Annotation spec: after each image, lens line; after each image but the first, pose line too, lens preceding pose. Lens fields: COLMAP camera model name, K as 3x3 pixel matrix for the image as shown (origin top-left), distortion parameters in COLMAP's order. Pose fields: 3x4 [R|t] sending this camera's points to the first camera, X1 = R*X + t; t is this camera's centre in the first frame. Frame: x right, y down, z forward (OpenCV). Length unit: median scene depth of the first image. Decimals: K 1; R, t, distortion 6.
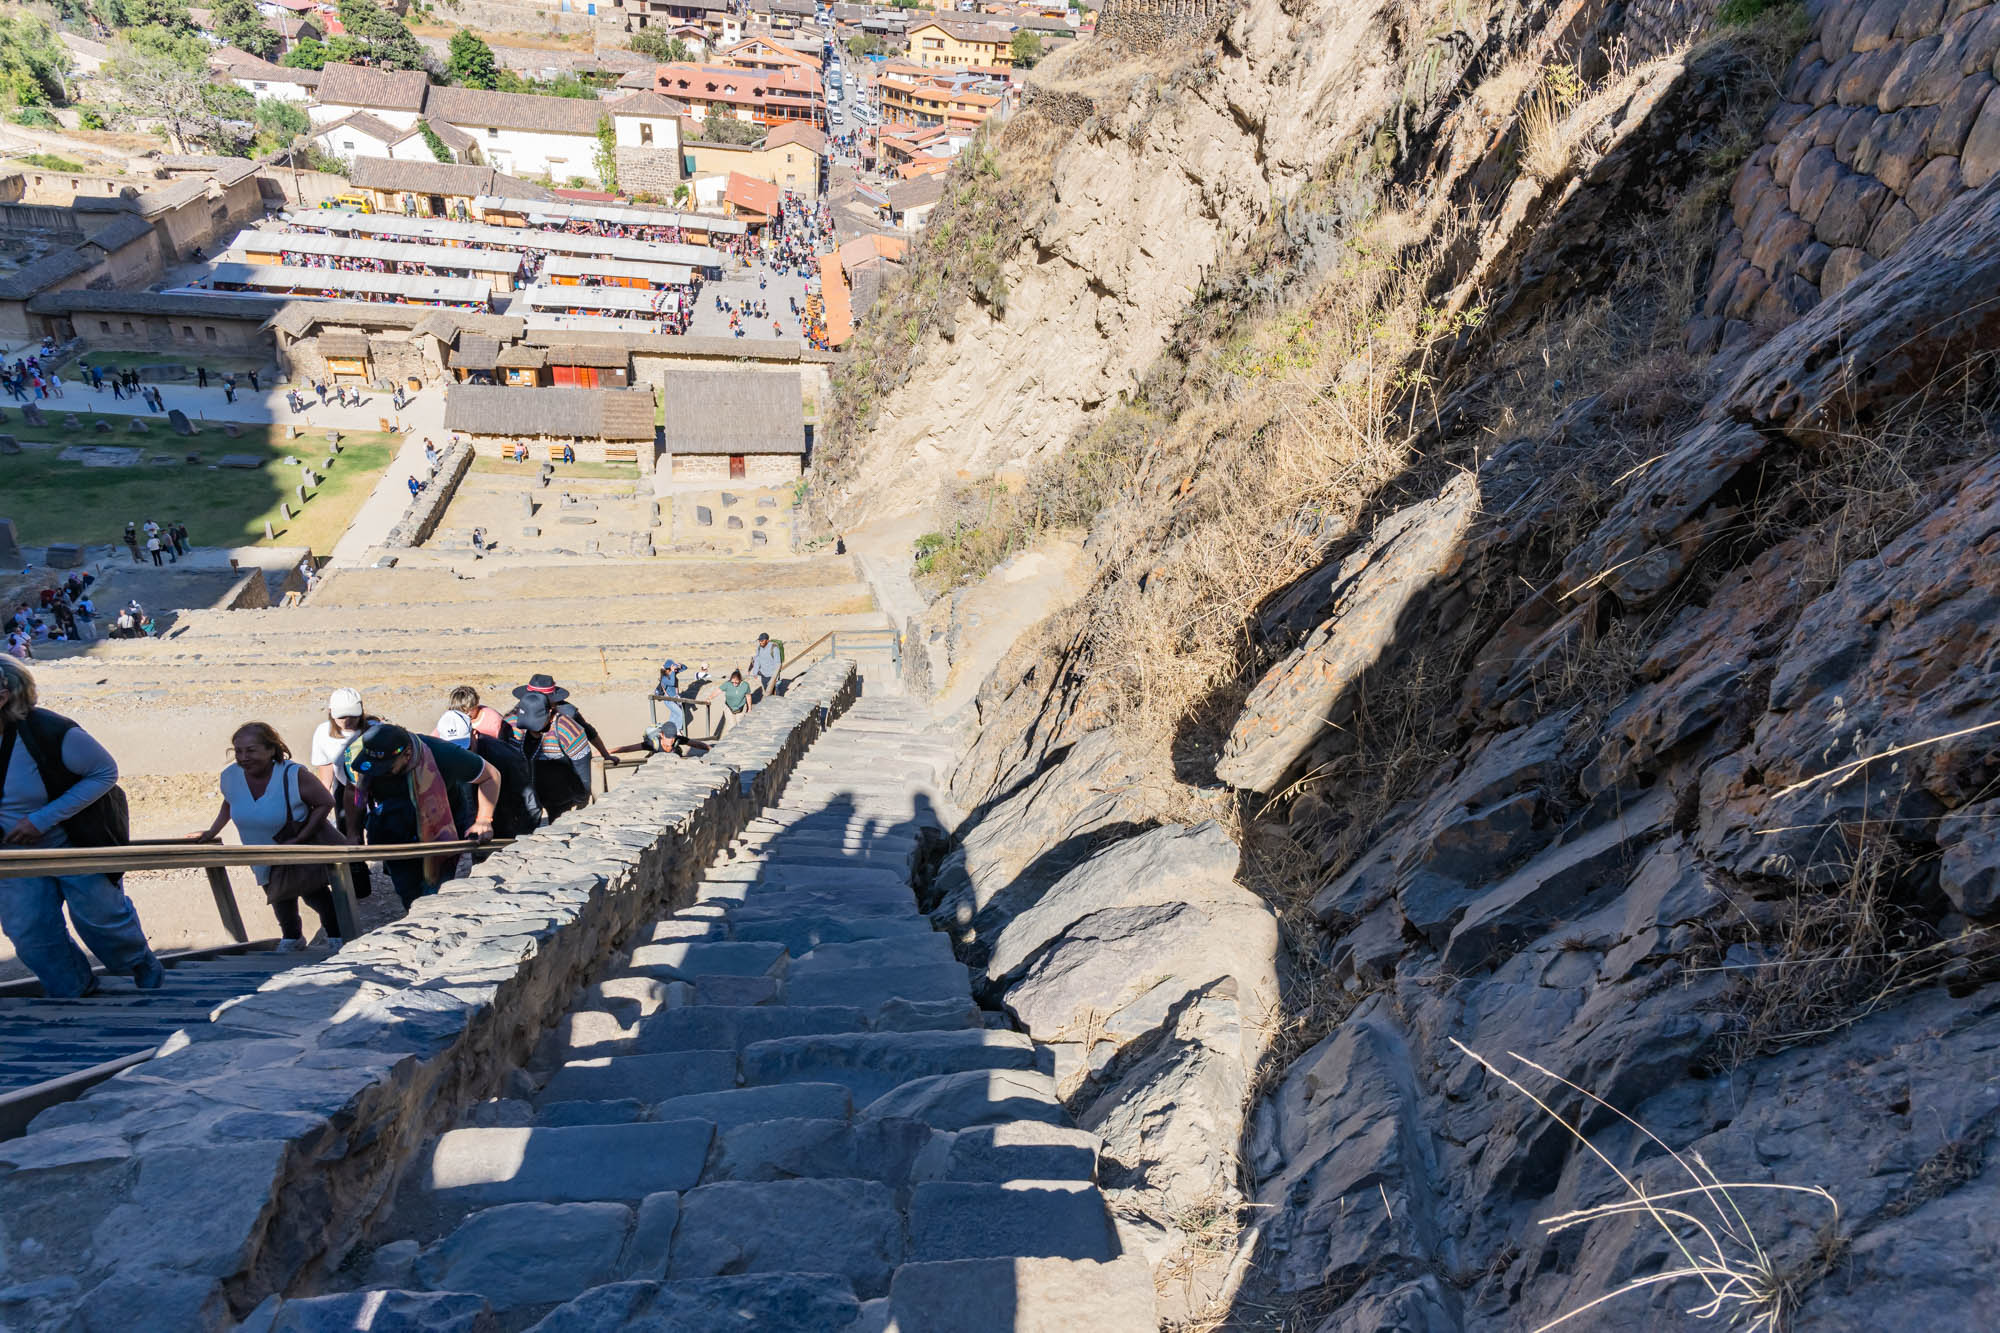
lens RADIAL K [[1275.1, 0, 1008.6], [0, 1275.1, 672.3], [0, 0, 1]] dist [0.120425, -0.067629]
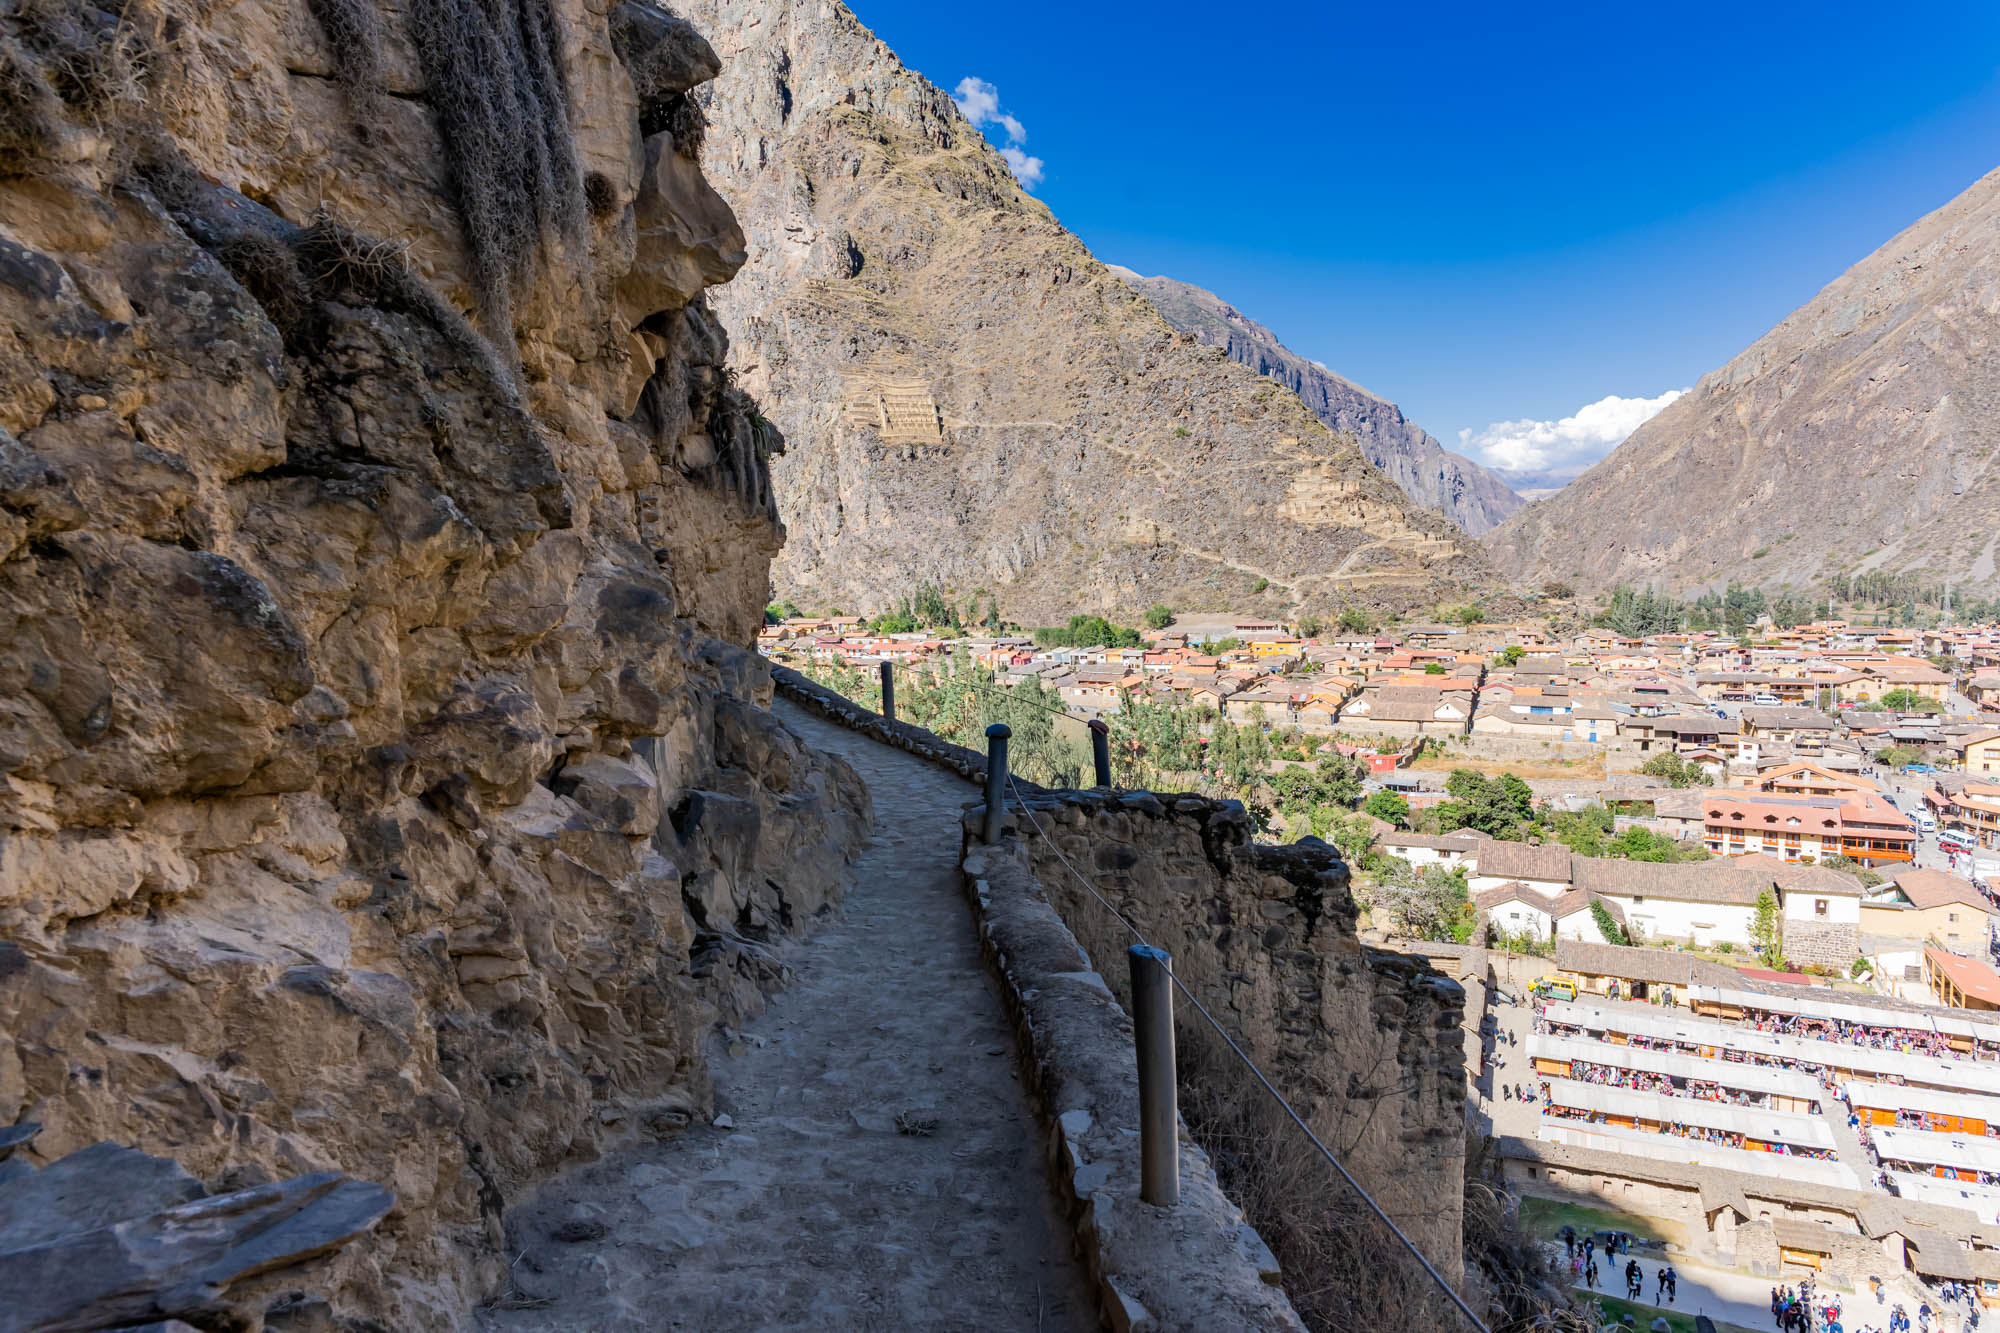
lens RADIAL K [[1275.1, 0, 1006.3], [0, 1275.1, 678.5], [0, 0, 1]] dist [0.120425, -0.067629]
pose [[0.855928, -0.049354, -0.514734, -0.665257], [-0.177363, 0.907026, -0.381898, -0.196597], [0.485725, 0.418172, 0.767596, -0.296287]]
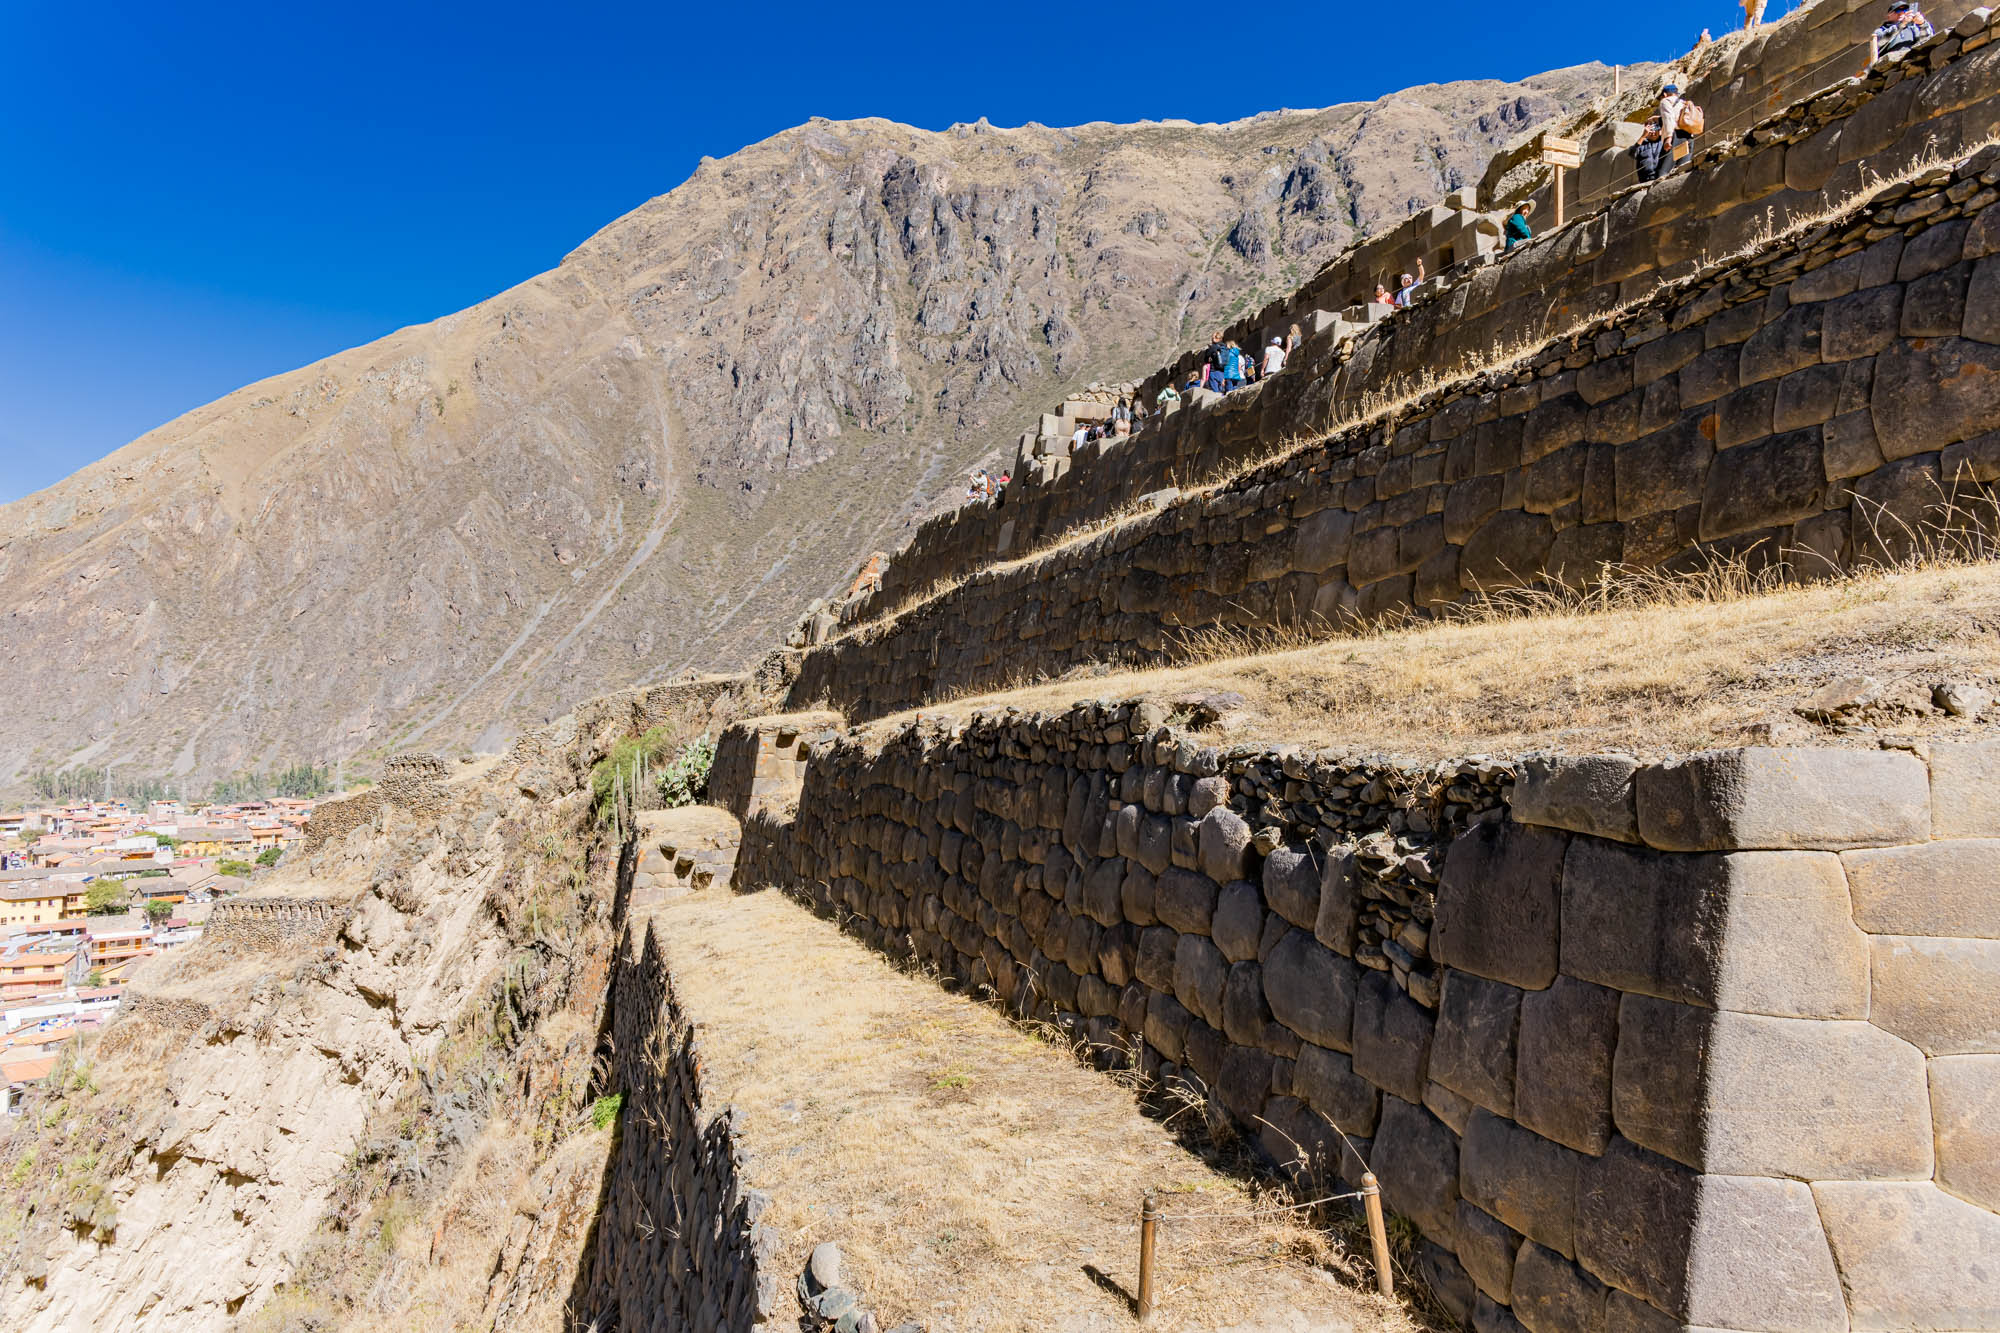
lens RADIAL K [[1275.1, 0, 999.9], [0, 1275.1, 676.1], [0, 0, 1]] dist [0.120425, -0.067629]
pose [[0.815081, -0.059856, 0.576247, -0.013739], [0.350952, 0.842394, -0.408907, -0.002491], [-0.460952, 0.535528, 0.707625, -0.174555]]
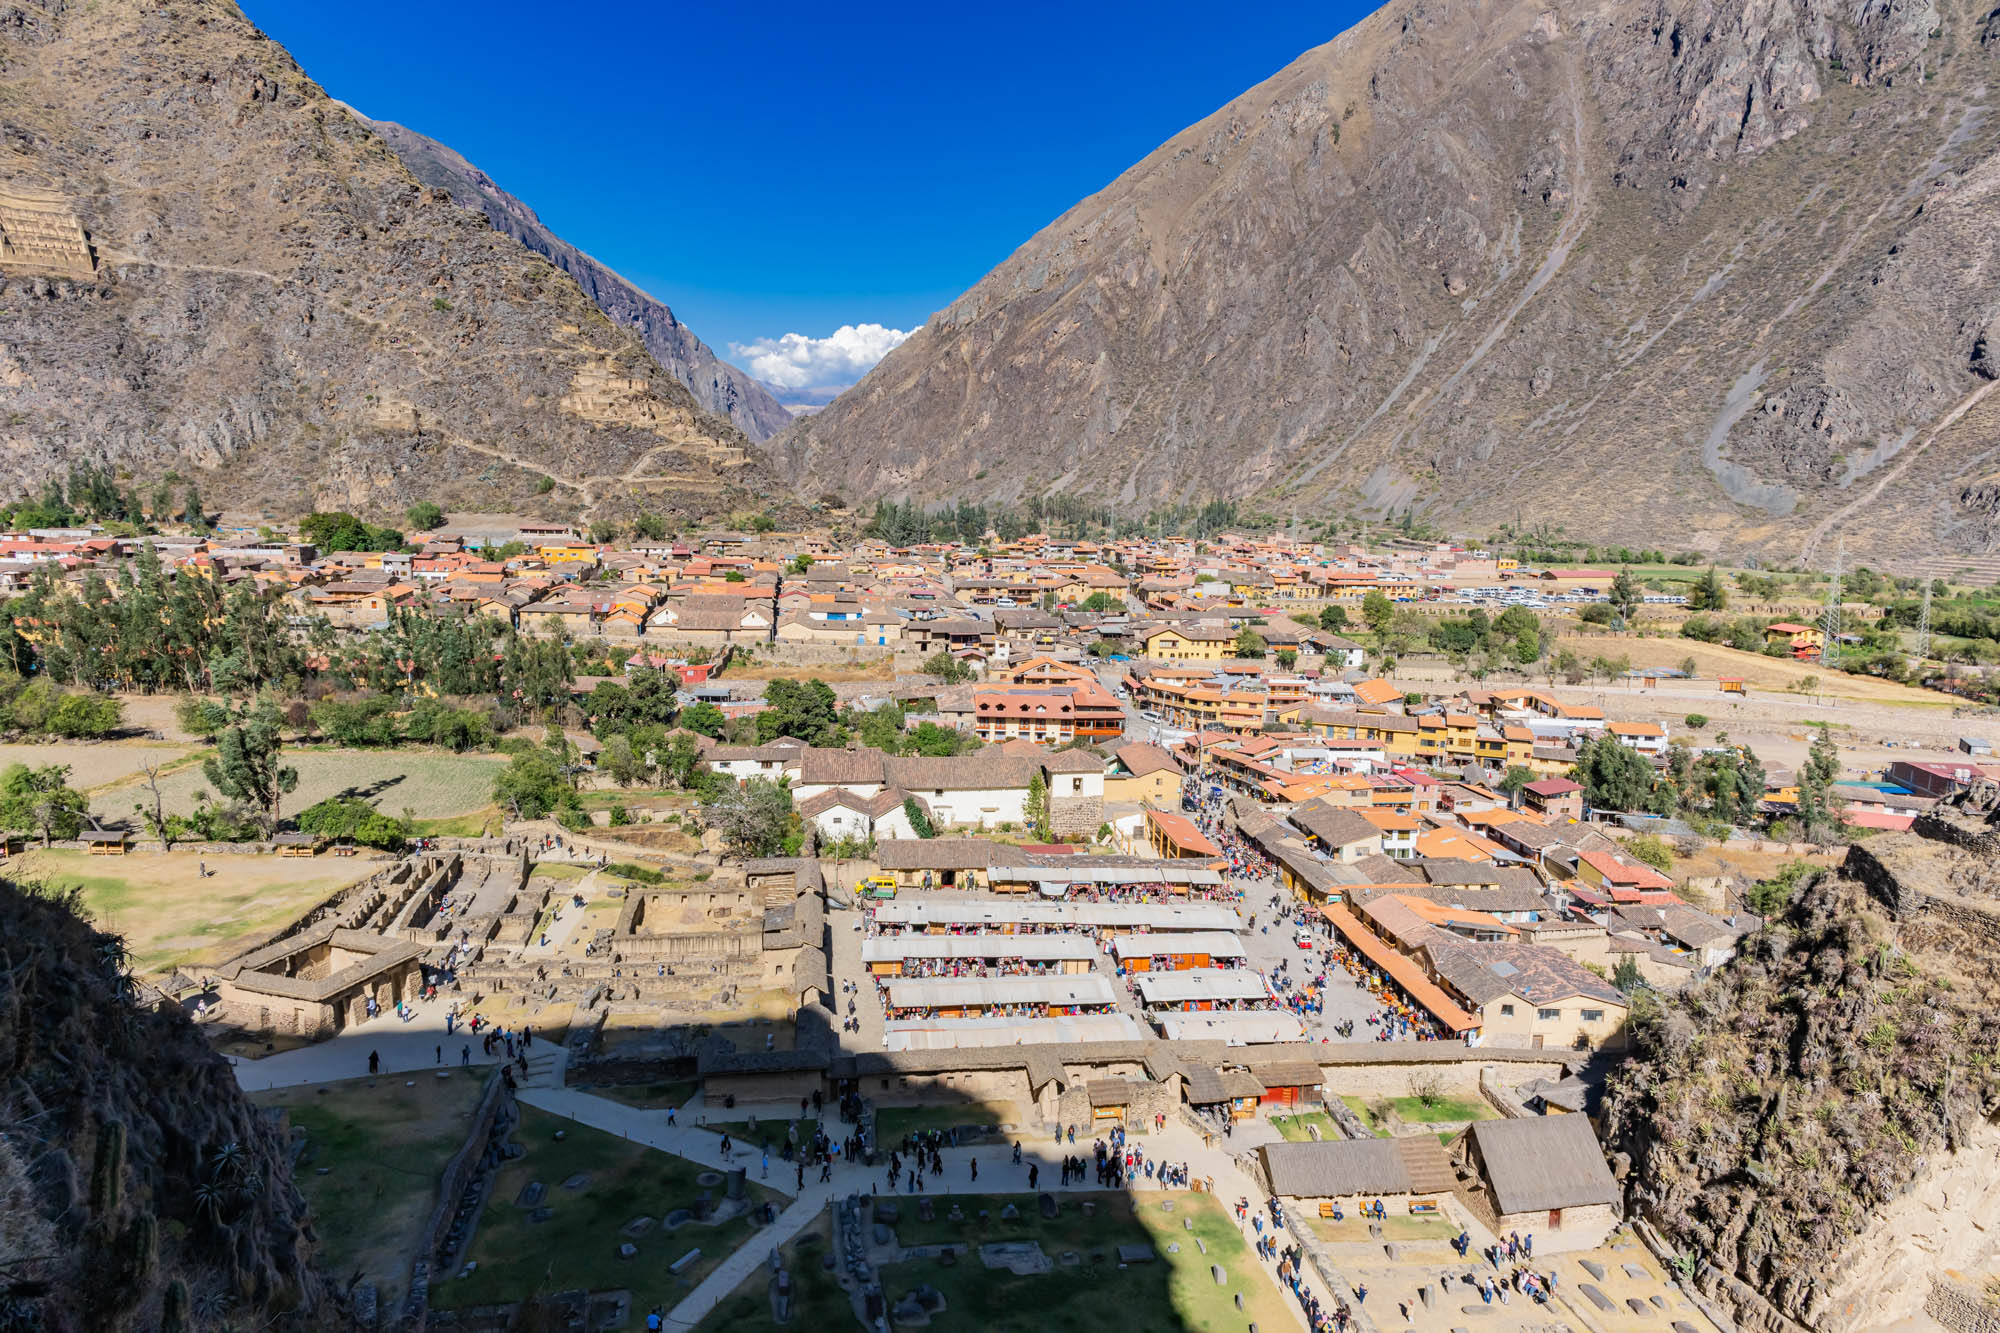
lens RADIAL K [[1275.1, 0, 989.4], [0, 1275.1, 675.2], [0, 0, 1]] dist [0.120425, -0.067629]
pose [[0.998305, -0.056450, -0.014190, -0.785549], [0.047858, 0.934811, -0.351907, -0.276976], [0.033130, 0.350631, 0.935927, -0.160874]]
